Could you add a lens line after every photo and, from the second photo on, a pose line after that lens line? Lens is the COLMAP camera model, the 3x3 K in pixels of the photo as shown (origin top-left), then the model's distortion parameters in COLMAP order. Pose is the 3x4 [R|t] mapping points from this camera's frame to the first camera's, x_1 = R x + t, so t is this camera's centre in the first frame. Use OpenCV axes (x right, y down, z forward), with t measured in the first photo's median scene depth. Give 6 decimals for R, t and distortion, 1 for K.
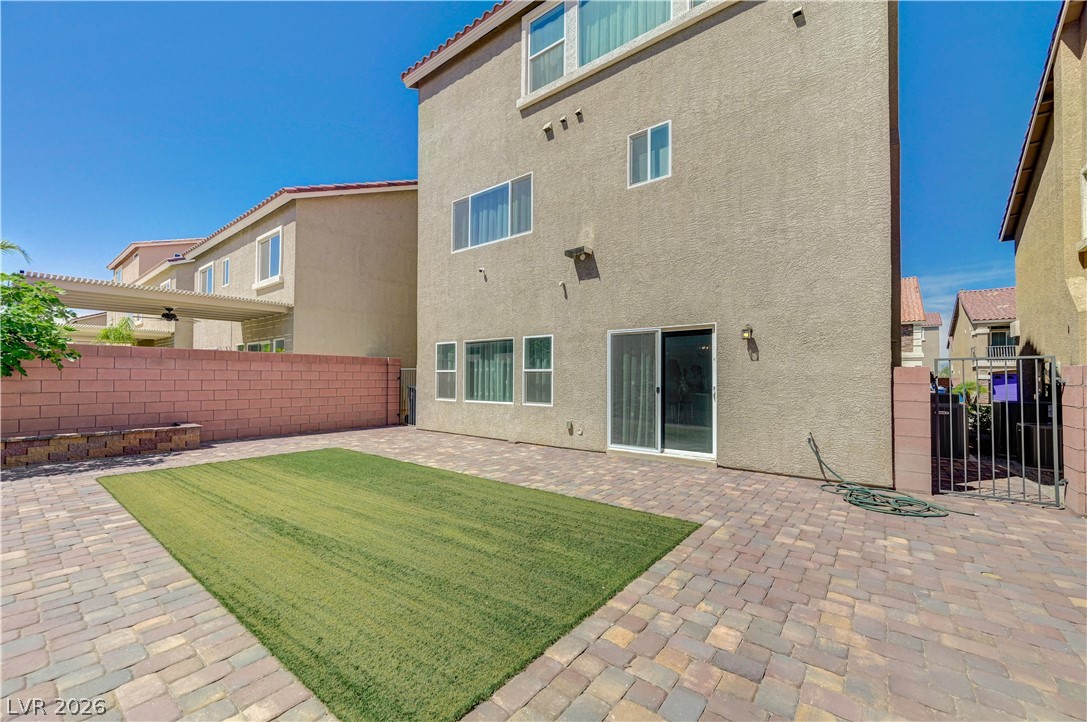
lens RADIAL K [[430.0, 0, 548.1], [0, 430.0, 369.4], [0, 0, 1]] dist [0.001027, 0.000182]
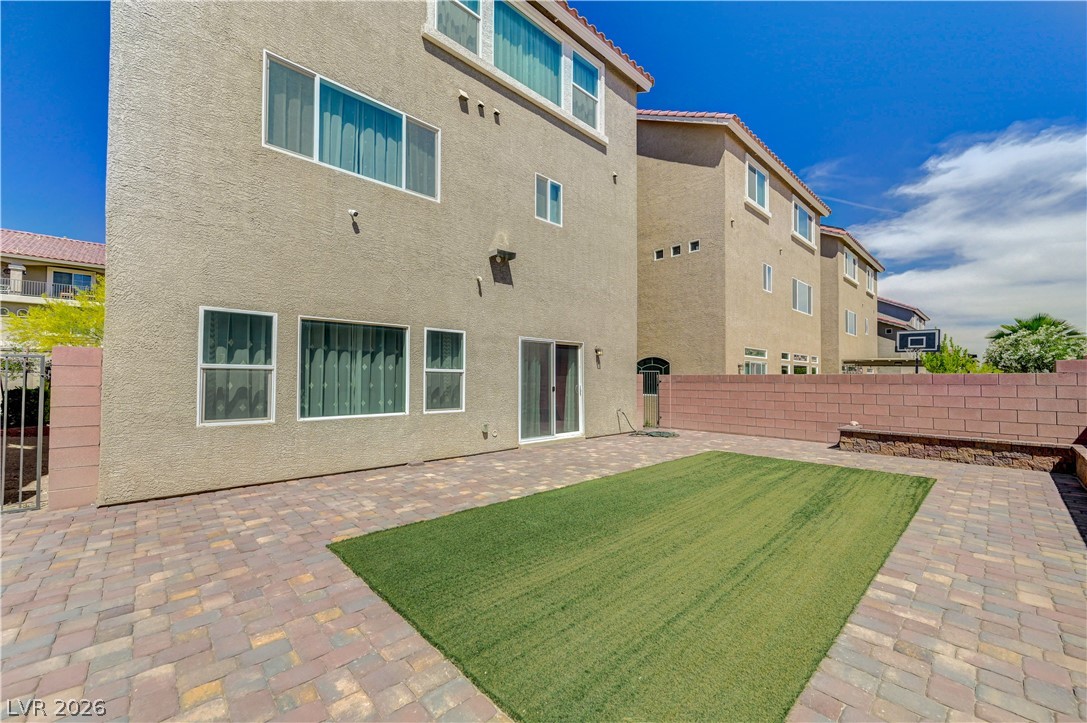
lens RADIAL K [[430.0, 0, 548.1], [0, 430.0, 369.9], [0, 0, 1]] dist [0.001027, 0.000182]
pose [[0.150188, 0.019576, 0.988464, -0.881683], [-0.022784, 0.999607, -0.016335, 0.010819], [-0.988395, -0.020068, 0.150575, 0.719949]]
